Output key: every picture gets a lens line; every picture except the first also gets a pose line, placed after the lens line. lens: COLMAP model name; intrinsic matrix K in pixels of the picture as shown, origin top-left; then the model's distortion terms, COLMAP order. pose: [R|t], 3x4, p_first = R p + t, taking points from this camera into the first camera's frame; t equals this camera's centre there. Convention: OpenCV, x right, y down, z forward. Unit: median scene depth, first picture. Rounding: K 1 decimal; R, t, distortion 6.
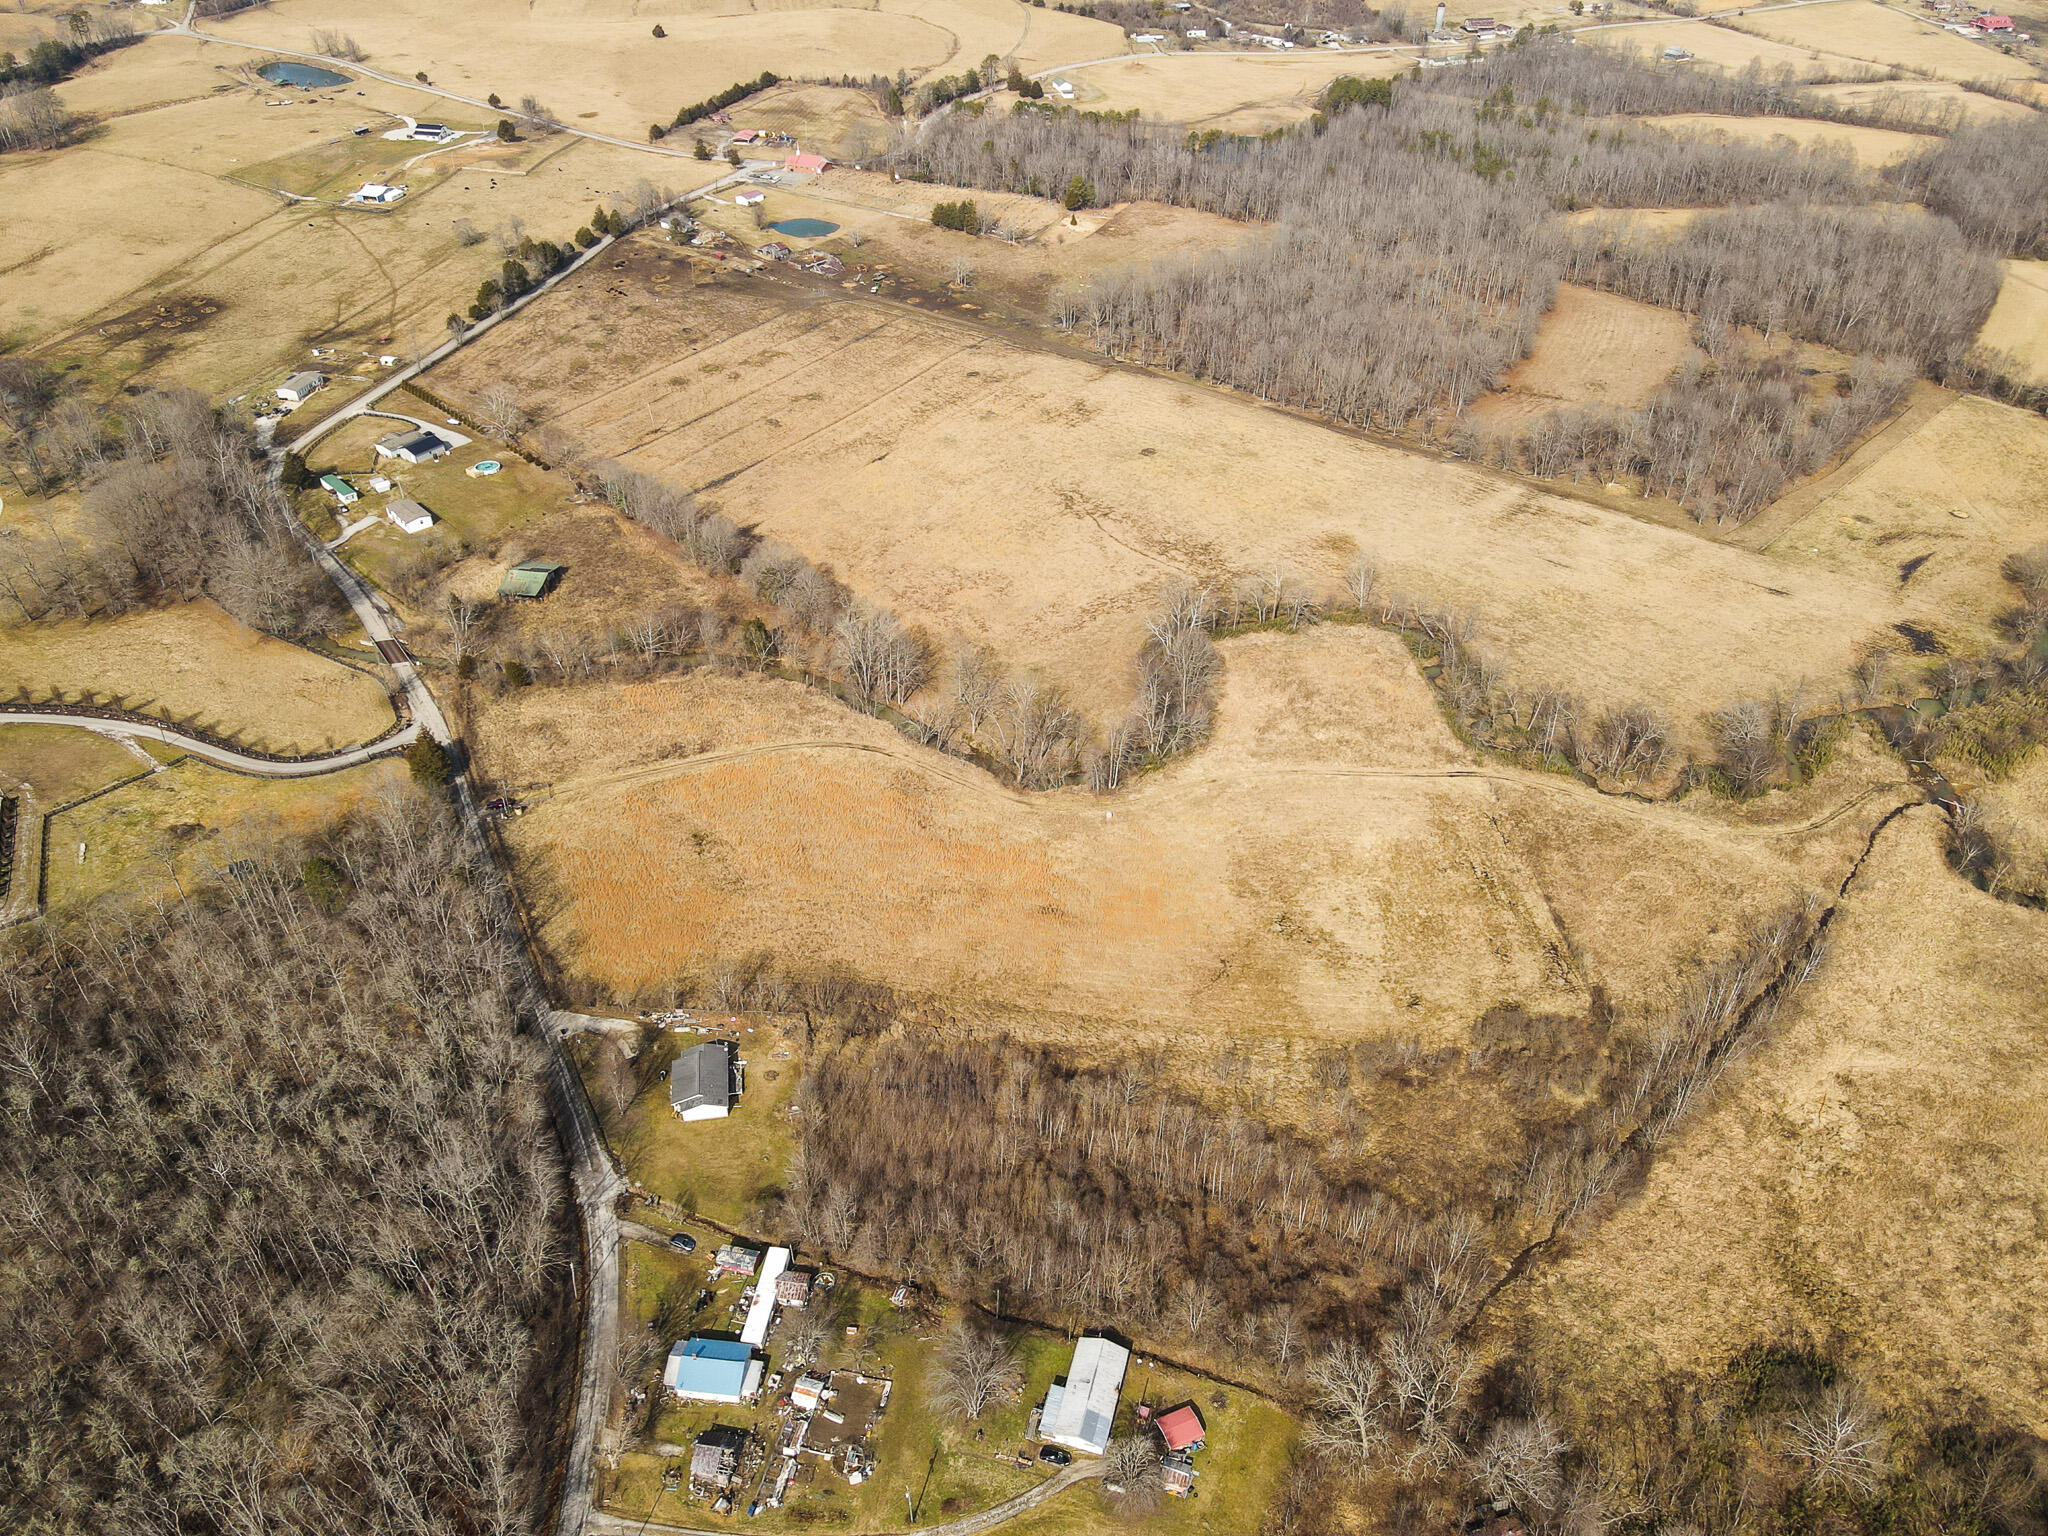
lens RADIAL K [[1484.9, 0, 1018.4], [0, 1484.9, 775.1], [0, 0, 1]] dist [0.004848, 0.022359]
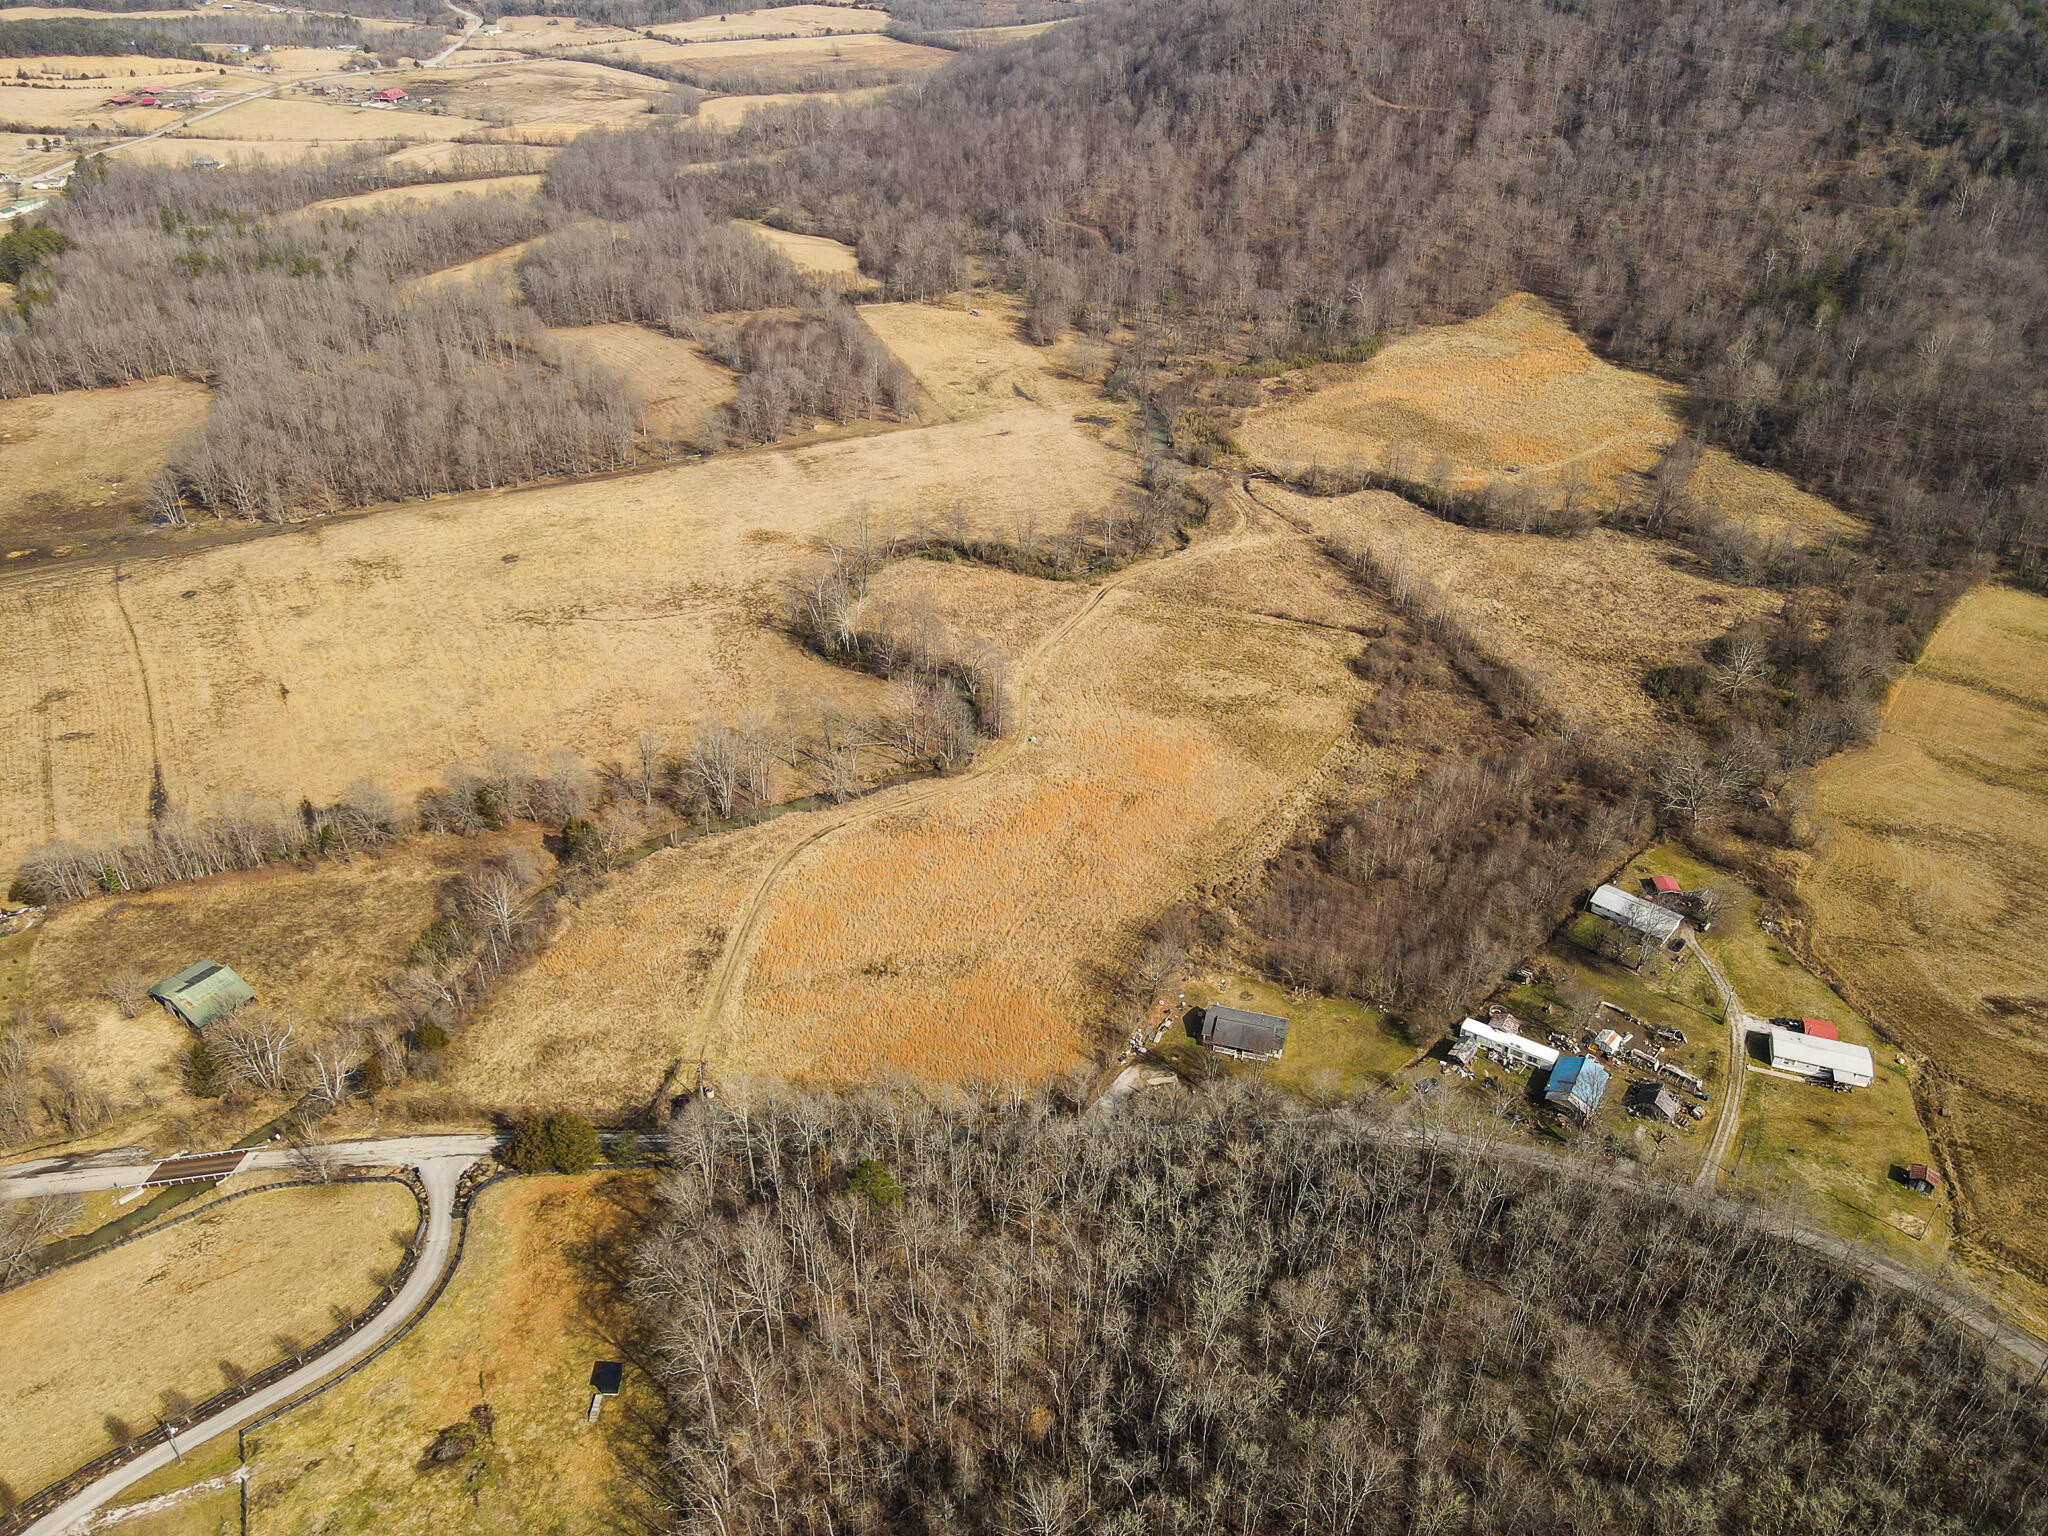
lens RADIAL K [[1485.5, 0, 1018.9], [0, 1485.5, 772.8], [0, 0, 1]] dist [0.003086, 0.027388]
pose [[0.431309, -0.489131, 0.758105, -0.686208], [0.546434, 0.810253, 0.211894, -0.166892], [-0.717901, 0.322863, 0.616747, 0.309956]]
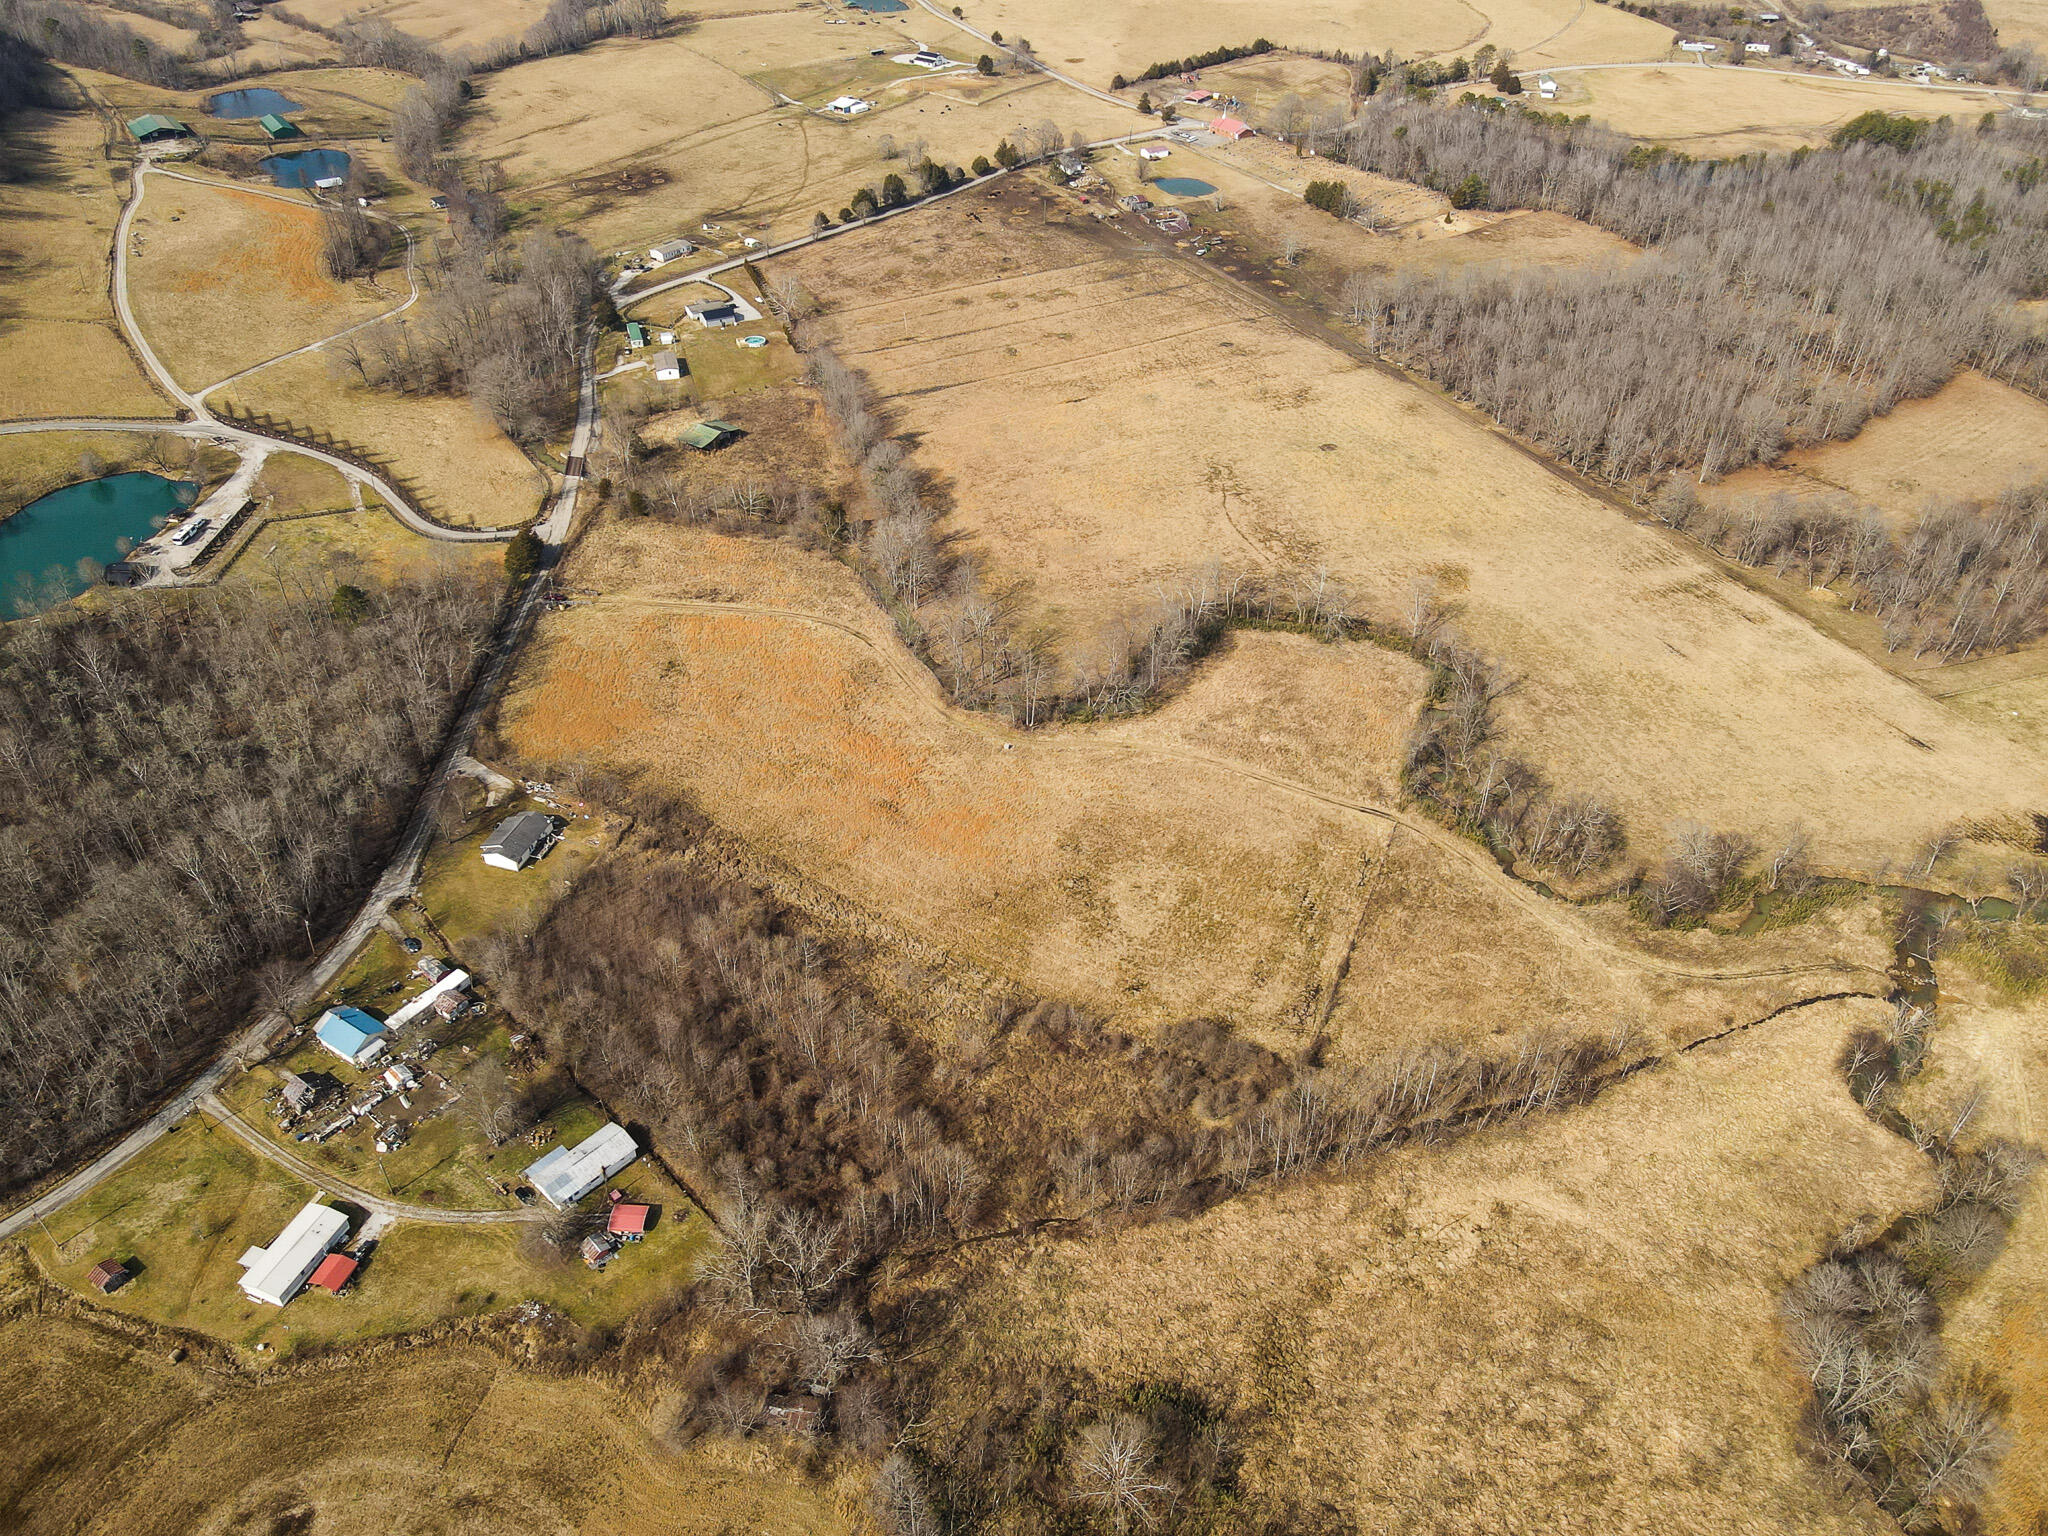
lens RADIAL K [[1492.9, 0, 1017.0], [0, 1492.9, 767.6], [0, 0, 1]] dist [-0.000497, 0.032434]
pose [[0.894173, 0.277990, -0.350965, 0.389592], [-0.275466, 0.959547, 0.058213, -0.019360], [0.352950, 0.044626, 0.934577, 0.020943]]
